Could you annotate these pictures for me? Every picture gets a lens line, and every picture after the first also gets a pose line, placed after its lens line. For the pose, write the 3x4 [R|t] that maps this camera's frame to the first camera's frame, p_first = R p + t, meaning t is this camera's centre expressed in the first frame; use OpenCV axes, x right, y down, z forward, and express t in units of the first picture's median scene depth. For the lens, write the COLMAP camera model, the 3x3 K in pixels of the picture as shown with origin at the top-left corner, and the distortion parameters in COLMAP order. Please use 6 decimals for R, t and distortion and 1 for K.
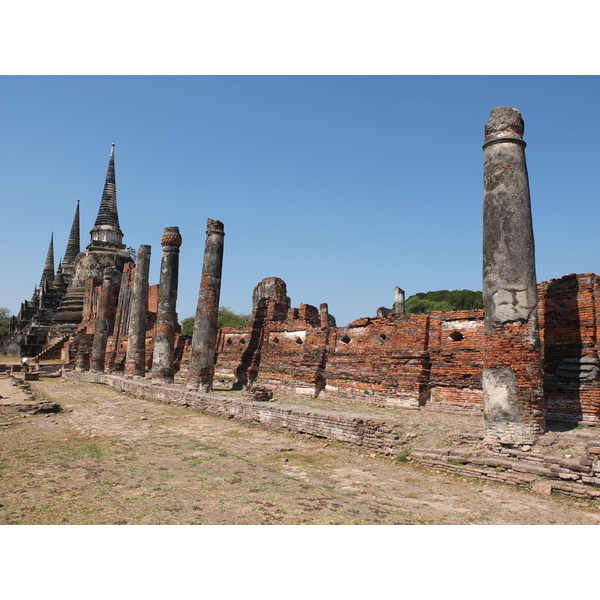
lens RADIAL K [[536.5, 0, 302.7], [0, 536.5, 297.1], [0, 0, 1]] dist [-0.043525, -0.005662]
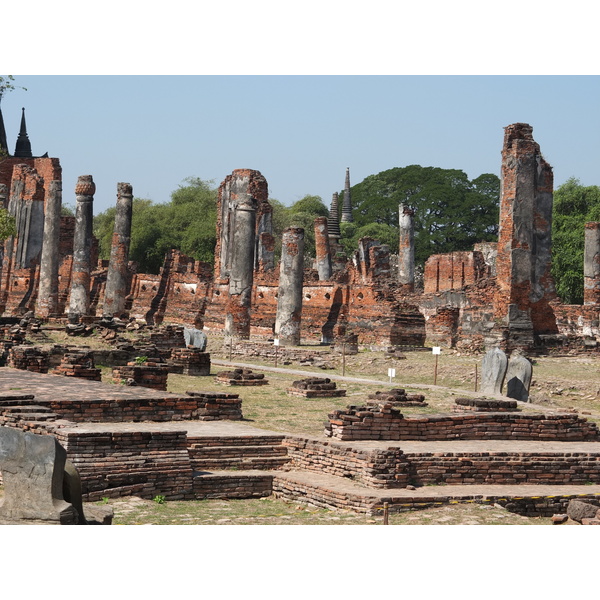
lens RADIAL K [[882.4, 0, 294.0], [0, 882.4, 293.7], [0, 0, 1]] dist [0.061184, 0.000000]
pose [[0.999929, 0.010593, -0.005508, 0.133207], [-0.009953, 0.994373, 0.105470, -0.072401], [0.006595, -0.105408, 0.994407, -0.567810]]
